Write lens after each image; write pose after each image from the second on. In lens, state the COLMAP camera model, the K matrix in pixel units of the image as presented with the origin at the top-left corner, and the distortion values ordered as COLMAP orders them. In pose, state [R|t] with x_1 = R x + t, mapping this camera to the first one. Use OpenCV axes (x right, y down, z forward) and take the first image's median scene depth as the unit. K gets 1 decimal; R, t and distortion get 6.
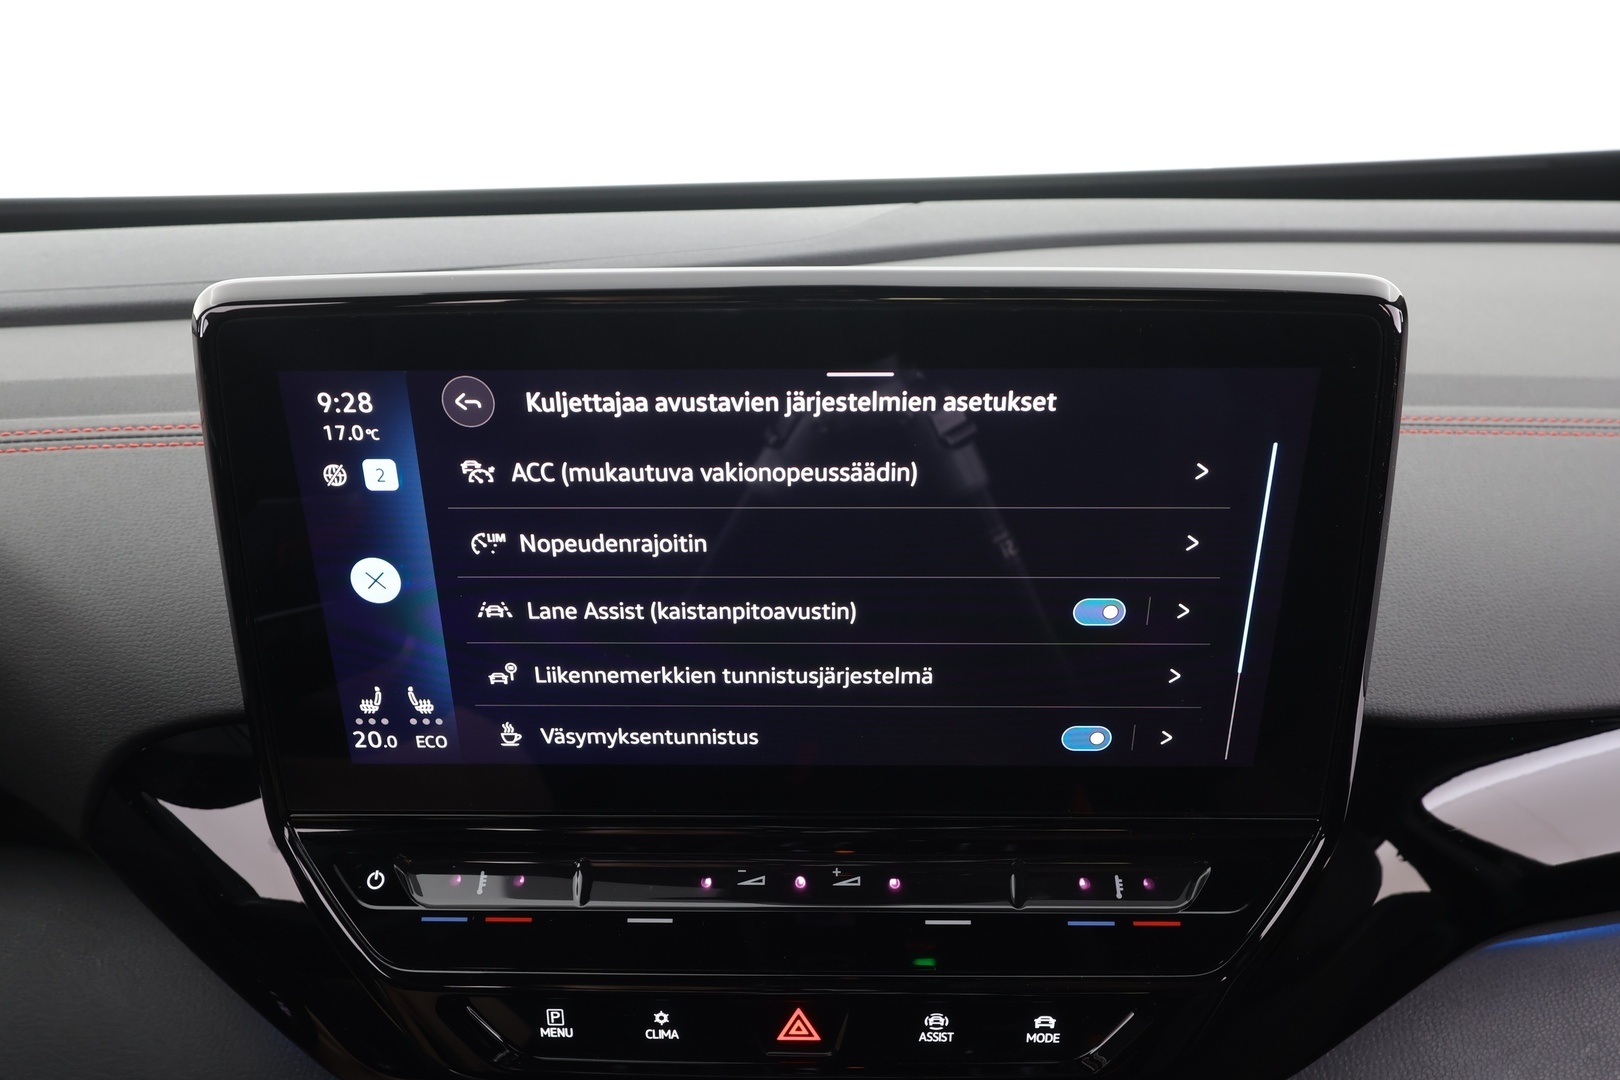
lens RADIAL K [[1183.1, 0, 810.0], [0, 1183.1, 540.0], [0, 0, 1]] dist [0.048185, 0.000299]
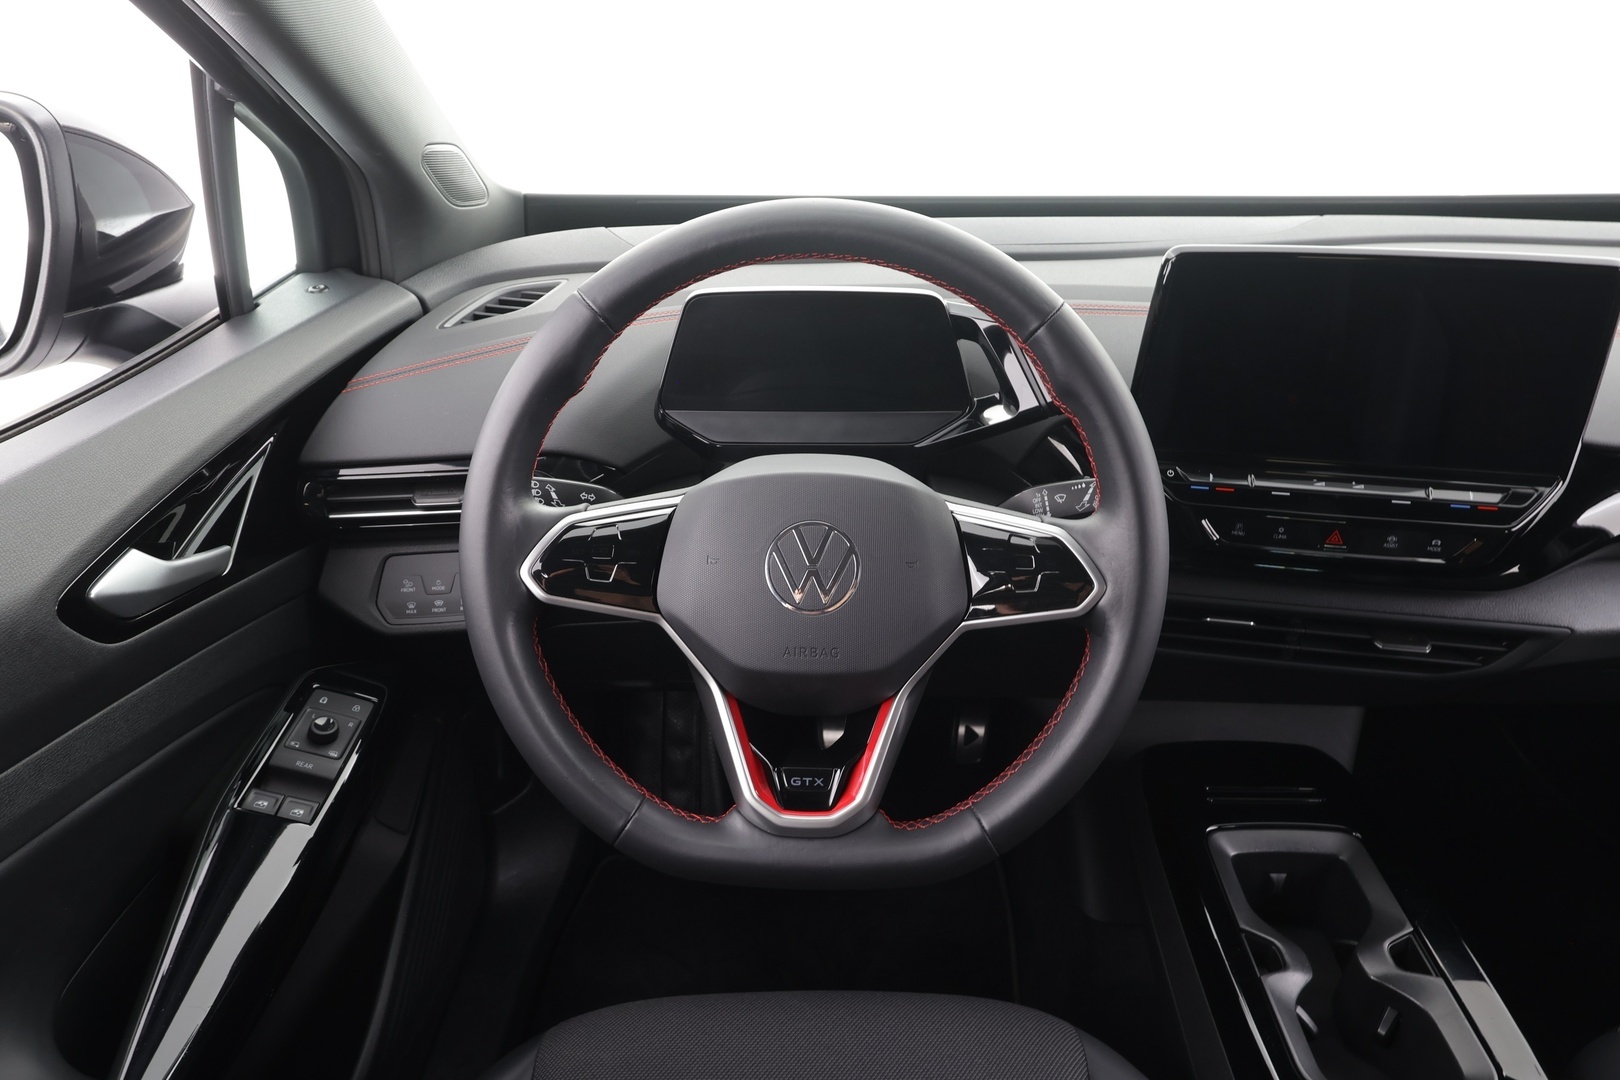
lens RADIAL K [[1027.5, 0, 810.0], [0, 1027.5, 540.0], [0, 0, 1]] dist [-0.001744, -0.000404]
pose [[0.986684, 0.072555, -0.145570, -0.806414], [-0.066285, 0.996671, 0.047477, 0.377165], [0.148530, -0.037195, 0.988208, -1.377185]]
